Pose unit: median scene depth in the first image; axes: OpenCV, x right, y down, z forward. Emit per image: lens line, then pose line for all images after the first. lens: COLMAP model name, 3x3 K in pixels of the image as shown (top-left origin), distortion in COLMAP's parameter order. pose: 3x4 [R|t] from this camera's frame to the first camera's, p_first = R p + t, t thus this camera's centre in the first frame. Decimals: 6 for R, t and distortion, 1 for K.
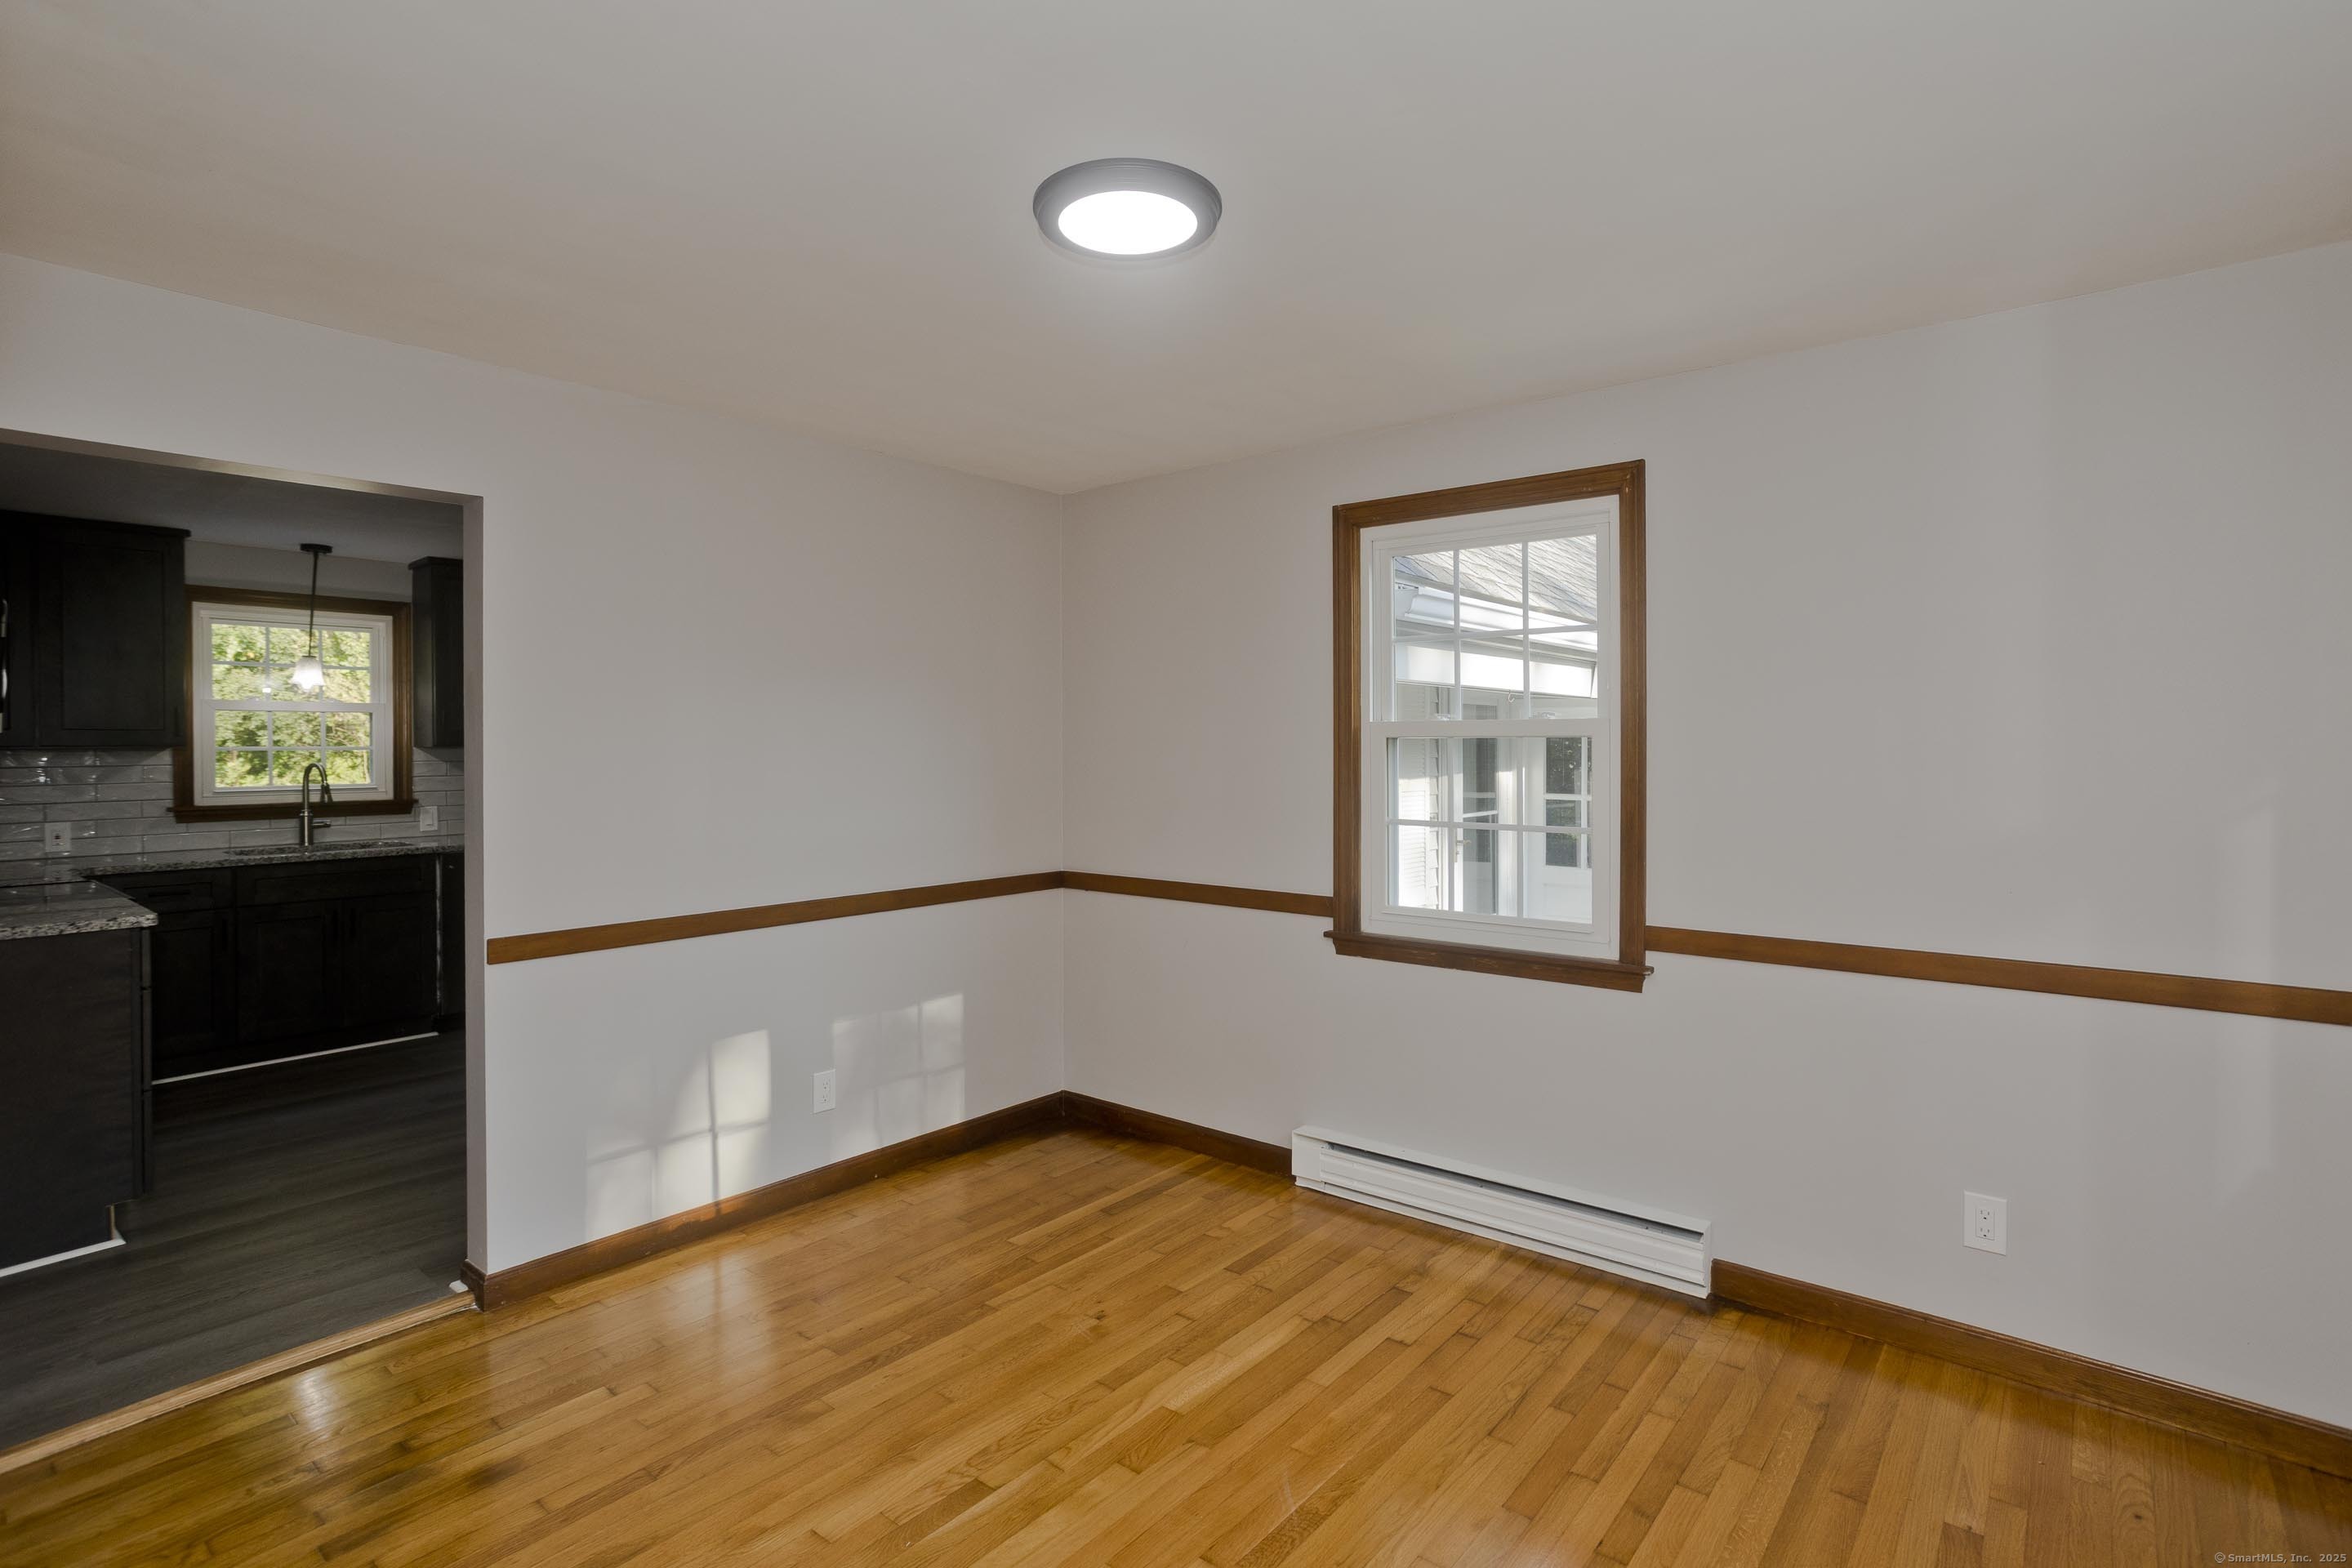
lens RADIAL K [[1156.0, 0, 1172.0], [0, 1156.0, 761.0], [0, 0, 1]] dist [-0.052809, 0.034173]
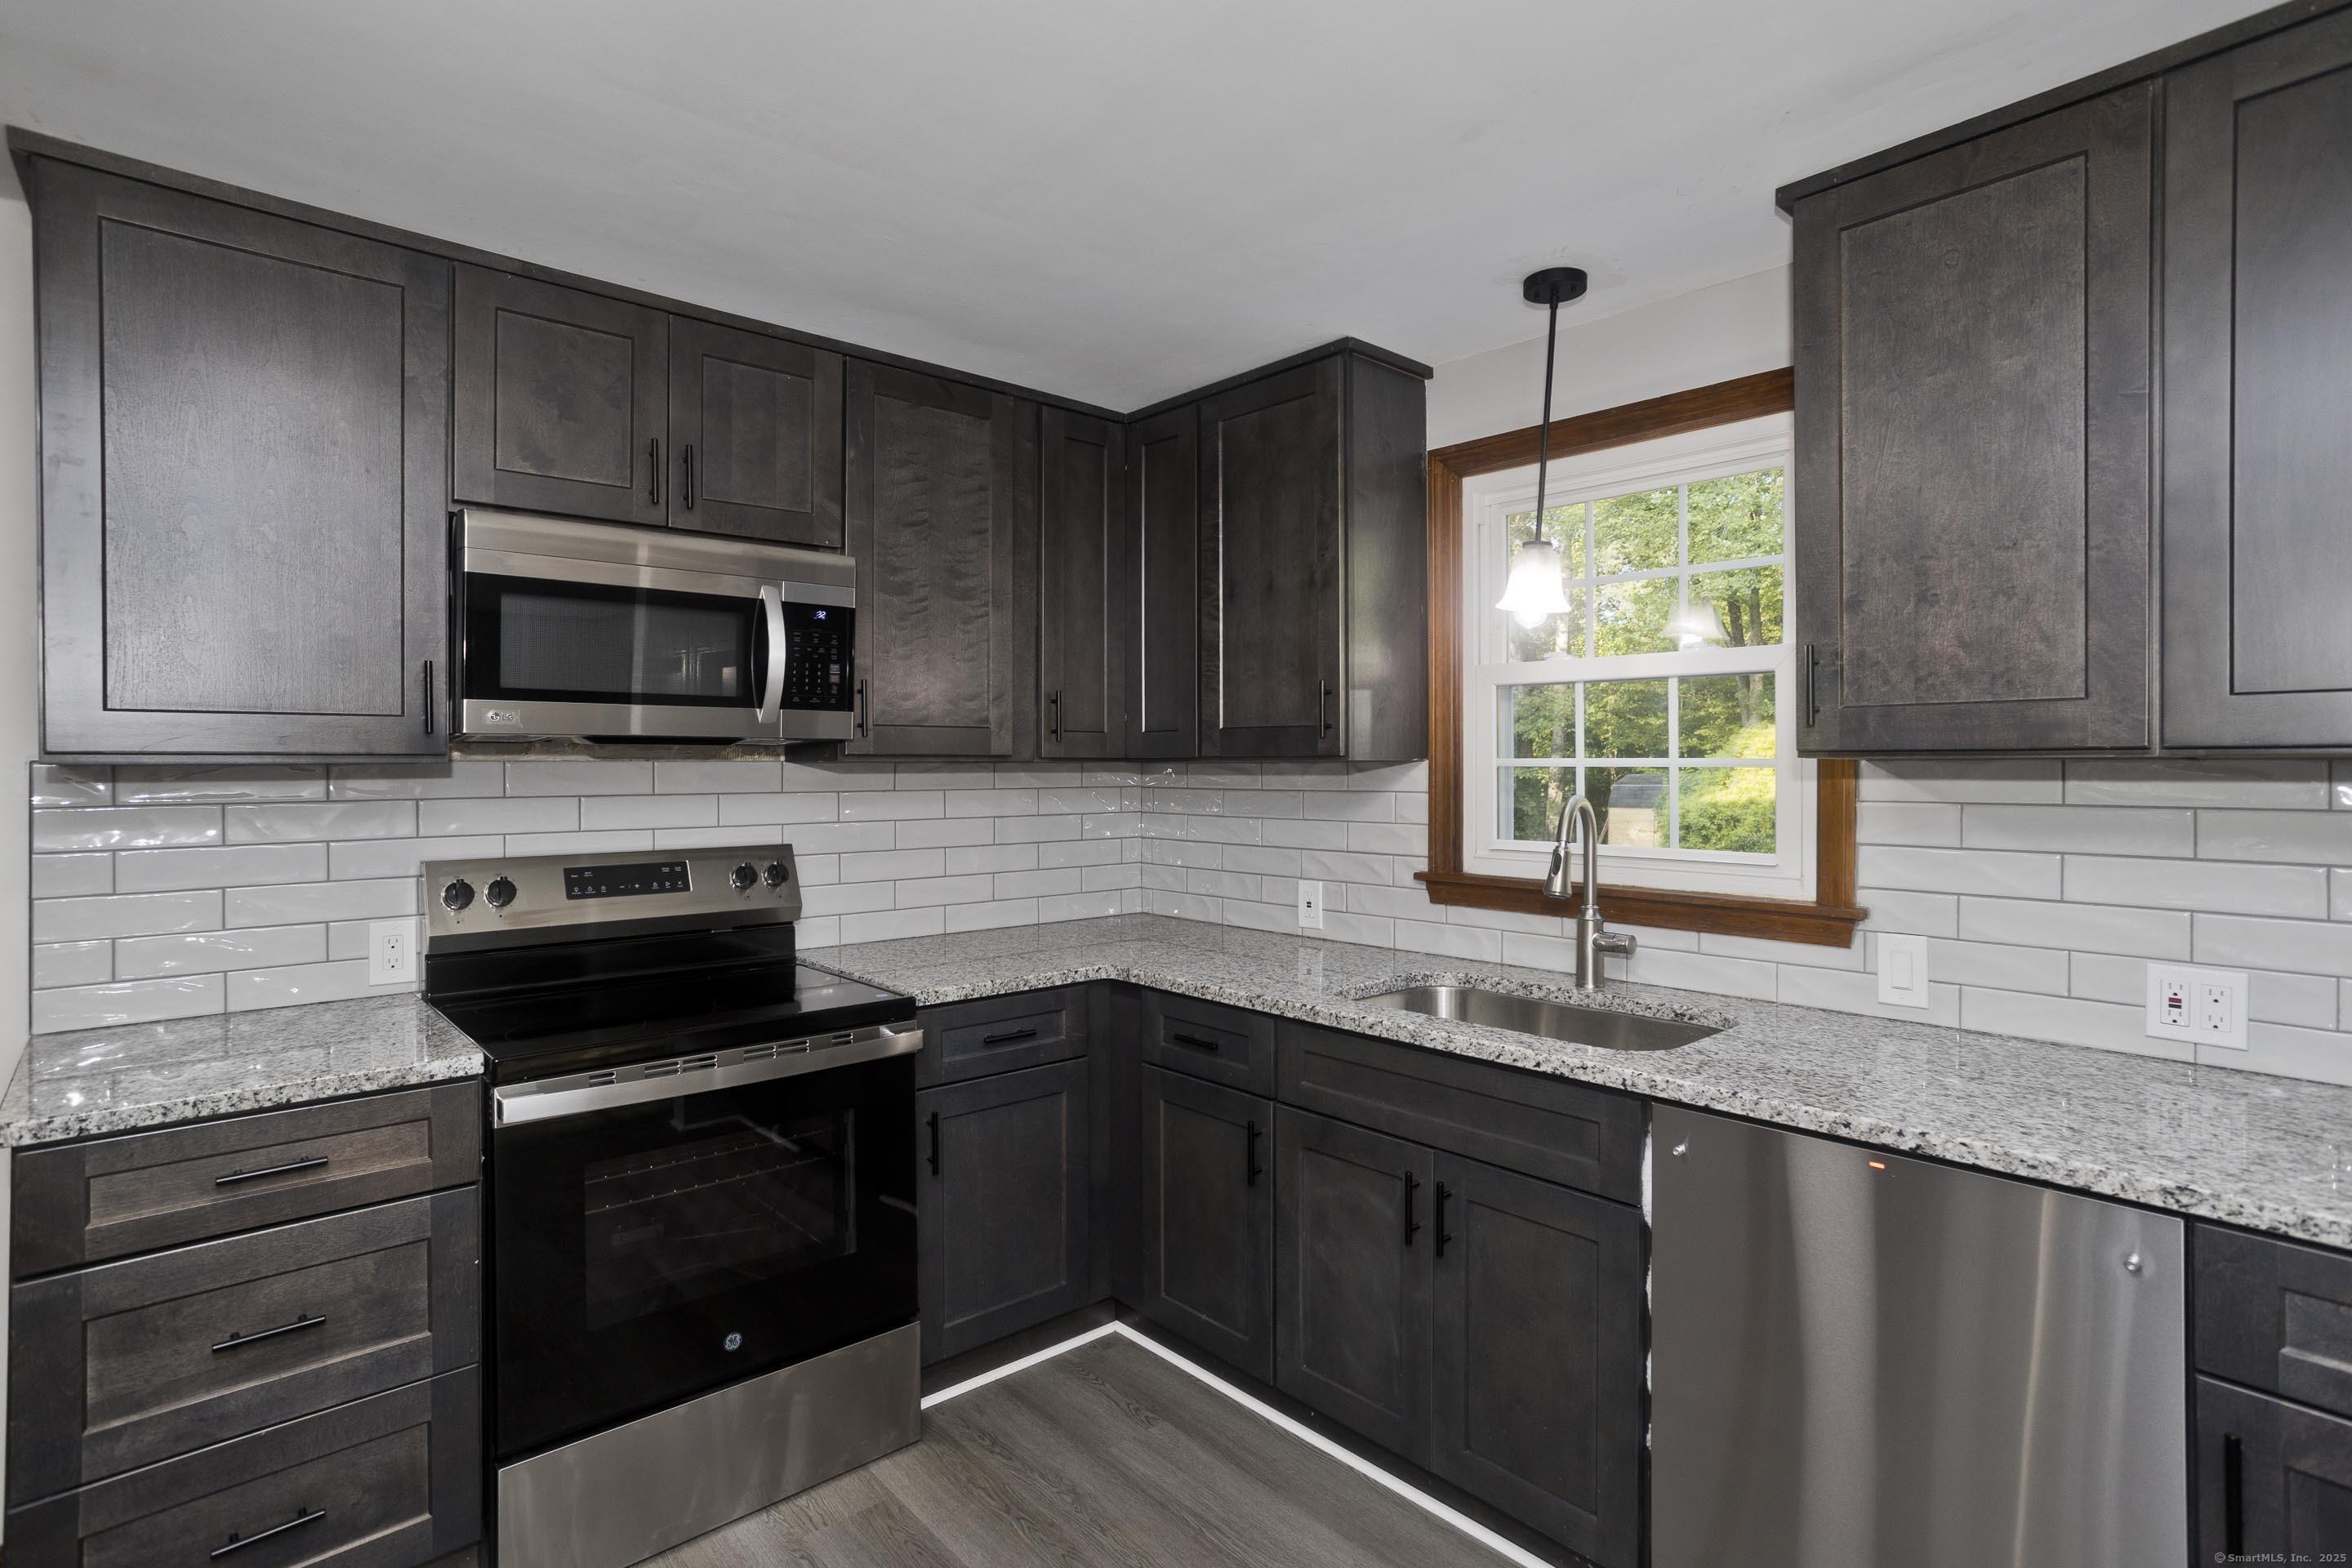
lens RADIAL K [[1156.0, 0, 1172.0], [0, 1156.0, 761.0], [0, 0, 1]] dist [-0.052809, 0.034173]
pose [[-0.142014, -0.003934, -0.989857, -0.316535], [-0.011789, 0.999928, -0.002282, -0.007564], [0.989795, 0.011345, -0.142050, 0.908441]]
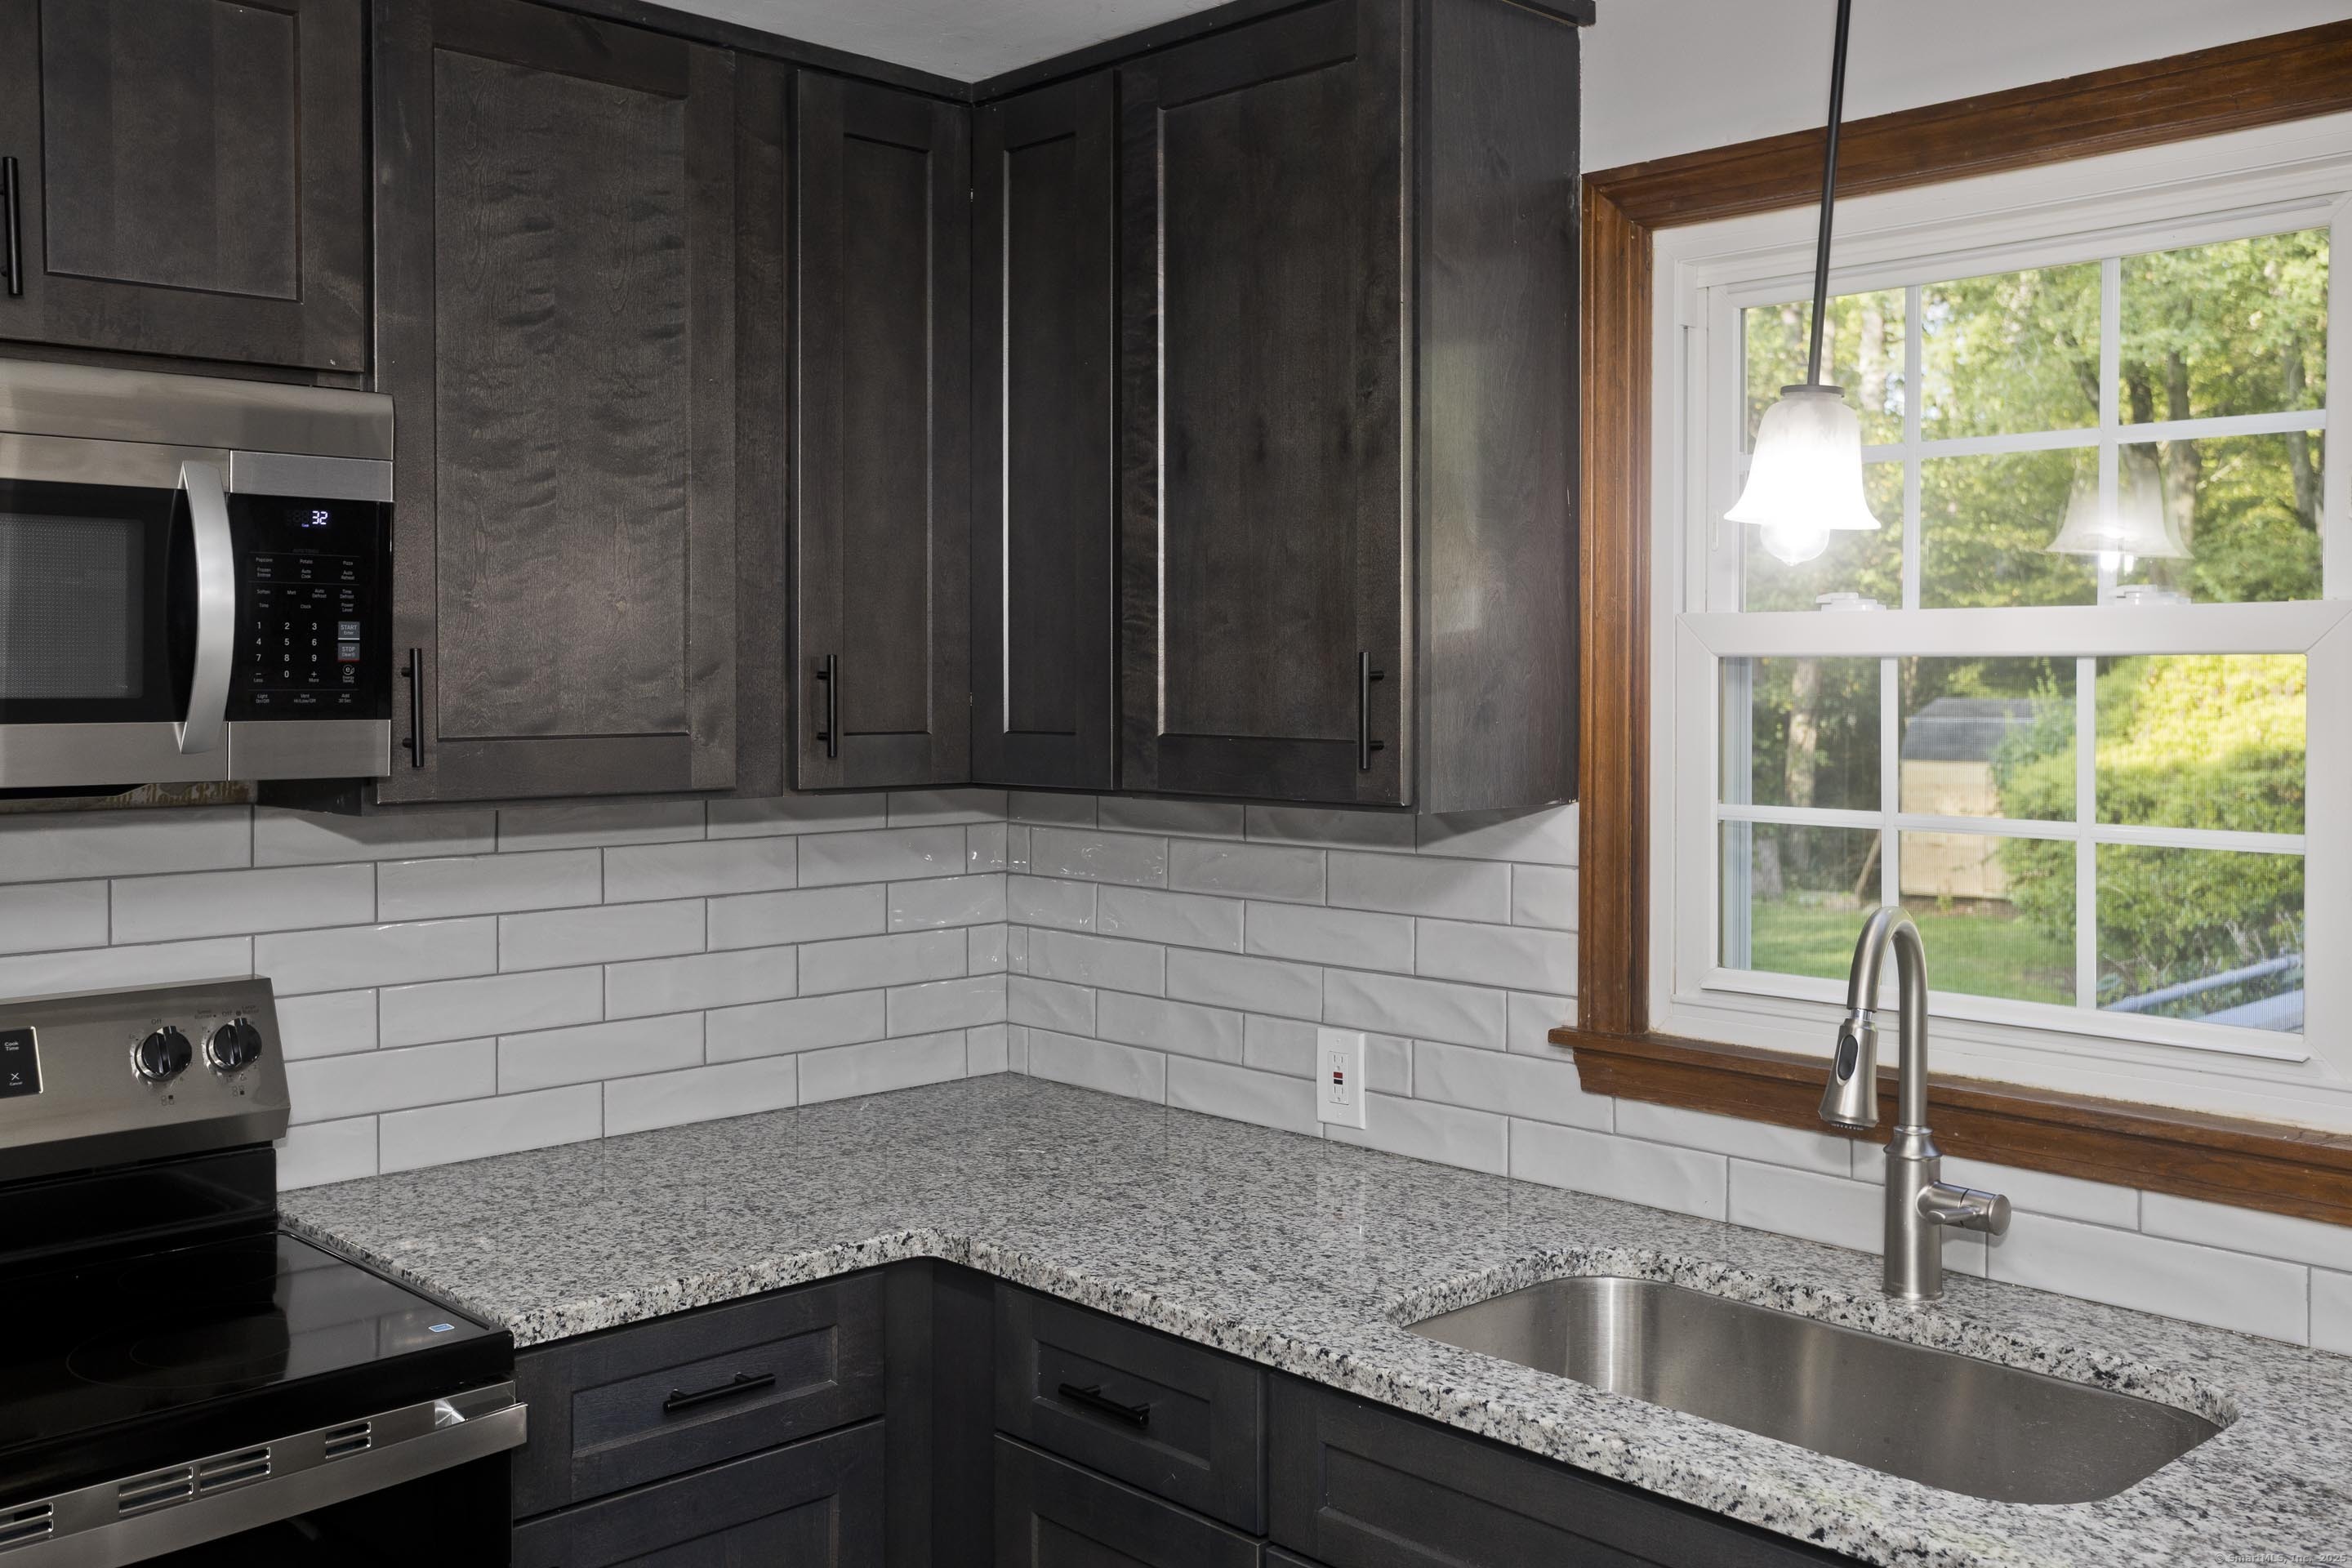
lens RADIAL K [[2139.6, 0, 1165.9], [0, 2139.6, 692.7], [0, 0, 1]] dist [0.011456, 0.019797]
pose [[-0.108981, 0.007965, -0.994012, -0.361743], [-0.014051, 0.999856, 0.009552, -0.037575], [0.993944, 0.015008, -0.108854, 0.908967]]
